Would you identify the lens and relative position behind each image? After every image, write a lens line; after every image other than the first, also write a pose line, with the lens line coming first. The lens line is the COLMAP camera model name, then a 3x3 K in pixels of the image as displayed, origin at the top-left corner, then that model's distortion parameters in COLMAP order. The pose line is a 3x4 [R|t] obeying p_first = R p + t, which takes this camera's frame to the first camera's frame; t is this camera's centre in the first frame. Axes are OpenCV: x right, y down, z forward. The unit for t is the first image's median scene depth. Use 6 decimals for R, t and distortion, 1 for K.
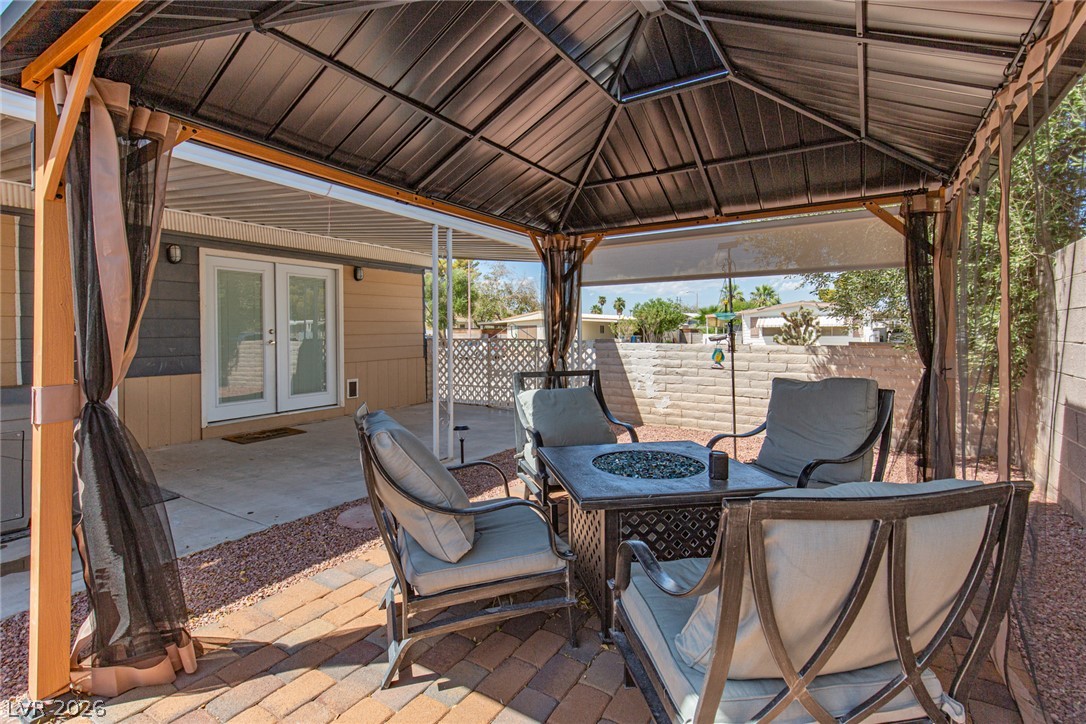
lens RADIAL K [[509.4, 0, 548.7], [0, 509.4, 339.9], [0, 0, 1]] dist [0.001084, 0.000127]
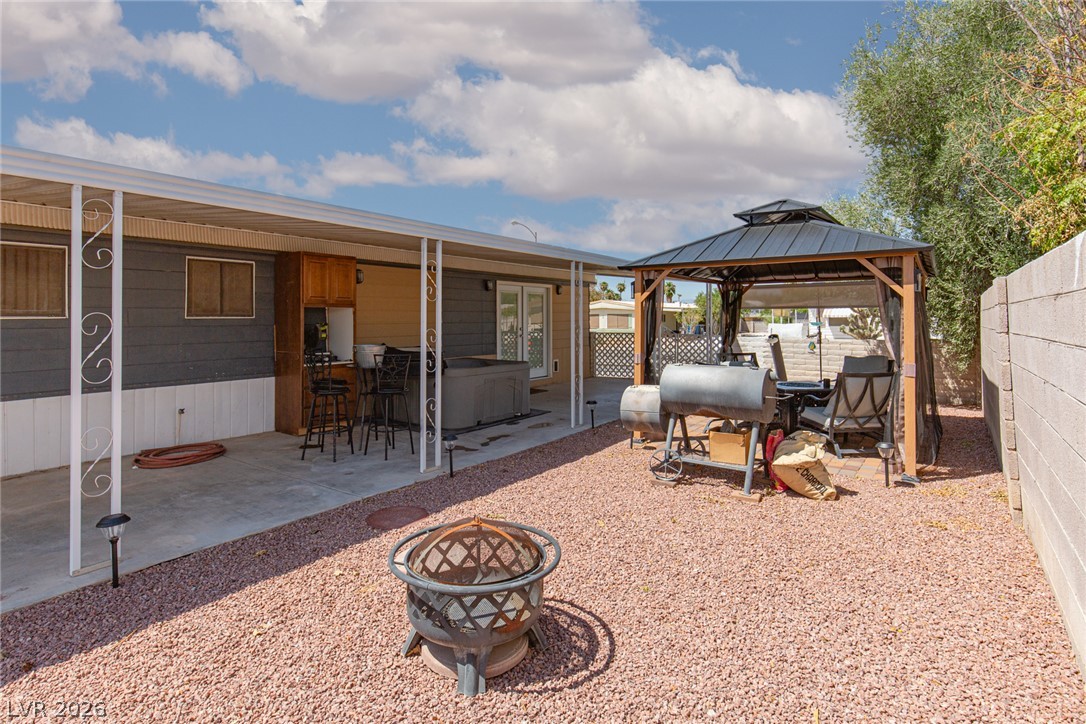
lens RADIAL K [[562.5, 0, 539.4], [0, 562.5, 318.3], [0, 0, 1]] dist [-0.029209, -0.000056]
pose [[0.997000, 0.002924, -0.077353, -0.301322], [-0.004026, 0.999893, -0.014095, -0.021506], [0.077303, 0.014364, 0.996904, -0.659428]]
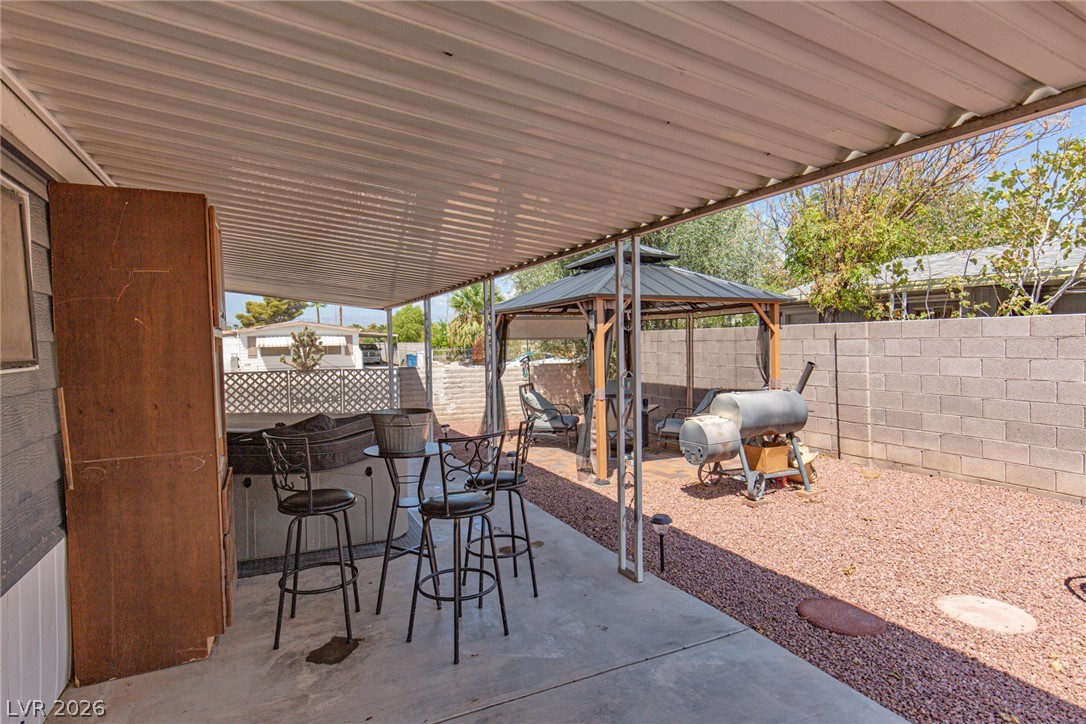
lens RADIAL K [[578.7, 0, 543.0], [0, 578.7, 362.0], [0, 0, 1]] dist [0.002975, -0.000218]
pose [[0.544980, -0.033233, 0.837790, -0.954533], [0.025297, 0.999411, 0.023188, -0.040292], [-0.838068, 0.008557, 0.545499, -0.167928]]
